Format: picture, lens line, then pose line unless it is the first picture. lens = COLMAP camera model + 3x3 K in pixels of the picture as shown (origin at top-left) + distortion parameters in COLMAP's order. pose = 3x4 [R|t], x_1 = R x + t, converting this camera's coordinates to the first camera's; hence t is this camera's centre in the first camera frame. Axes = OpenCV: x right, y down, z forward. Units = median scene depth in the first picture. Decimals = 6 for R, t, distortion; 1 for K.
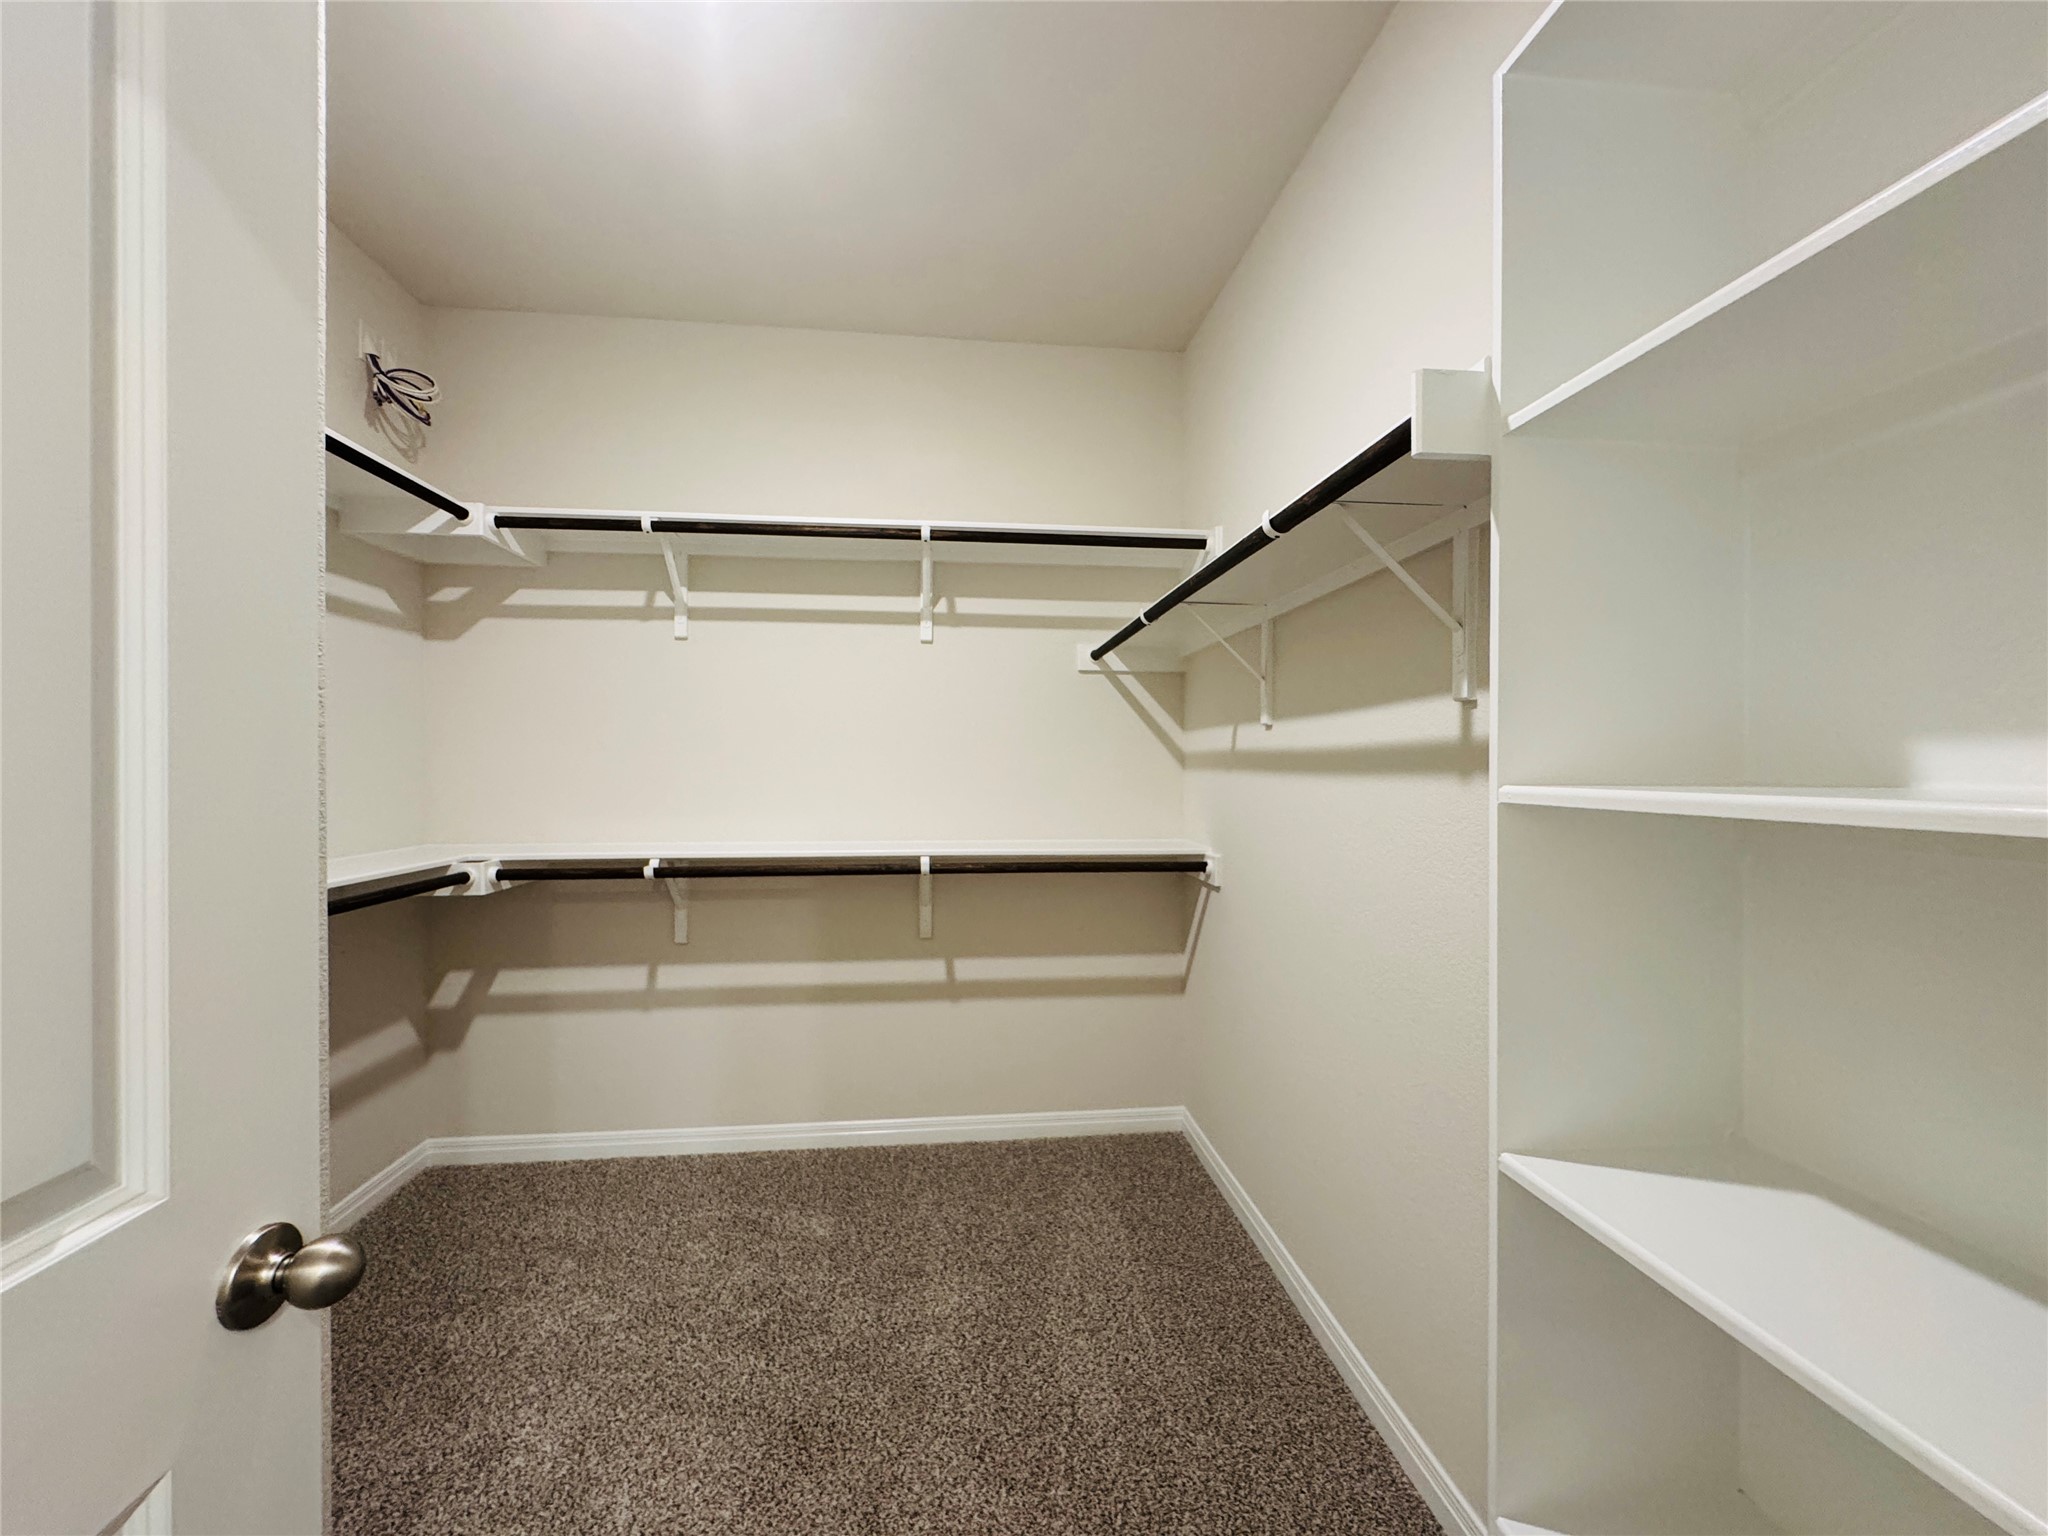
lens RADIAL K [[820.7, 0, 1023.0], [0, 820.7, 766.0], [0, 0, 1]] dist [-0.003991, 0.001084]
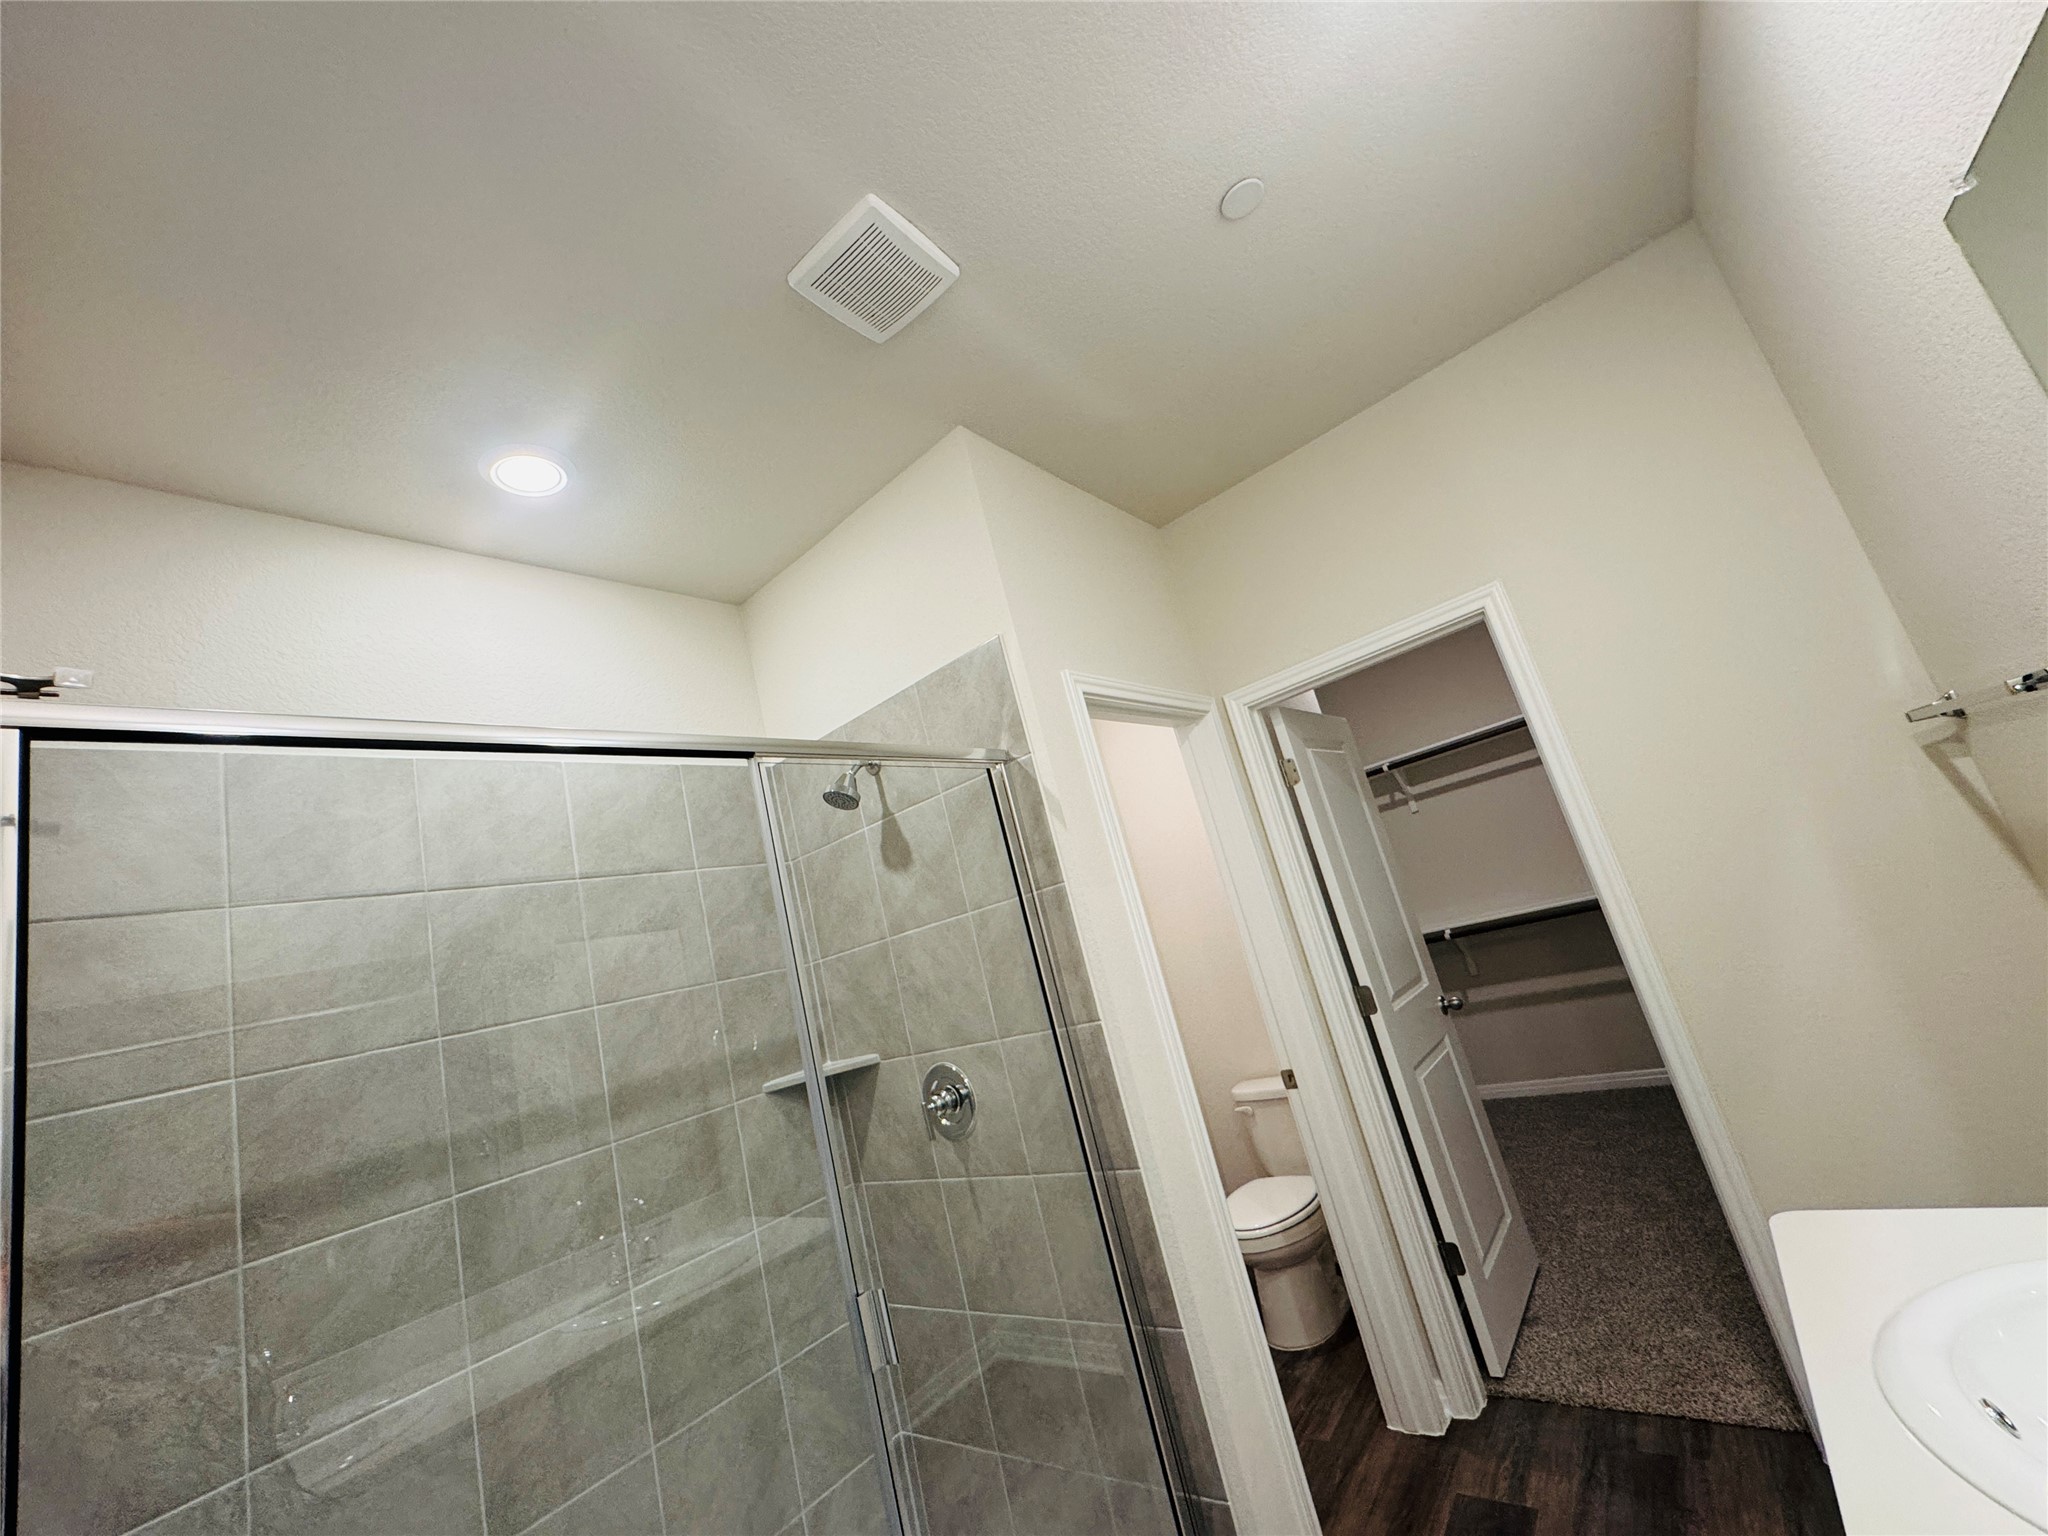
lens RADIAL K [[820.7, 0, 1023.1], [0, 820.7, 772.4], [0, 0, 1]] dist [-0.003991, 0.001084]
pose [[0.674470, -0.326761, -0.662056, 0.248169], [0.244628, 0.944980, -0.217185, -0.055251], [0.696598, -0.015473, 0.717295, -0.968819]]
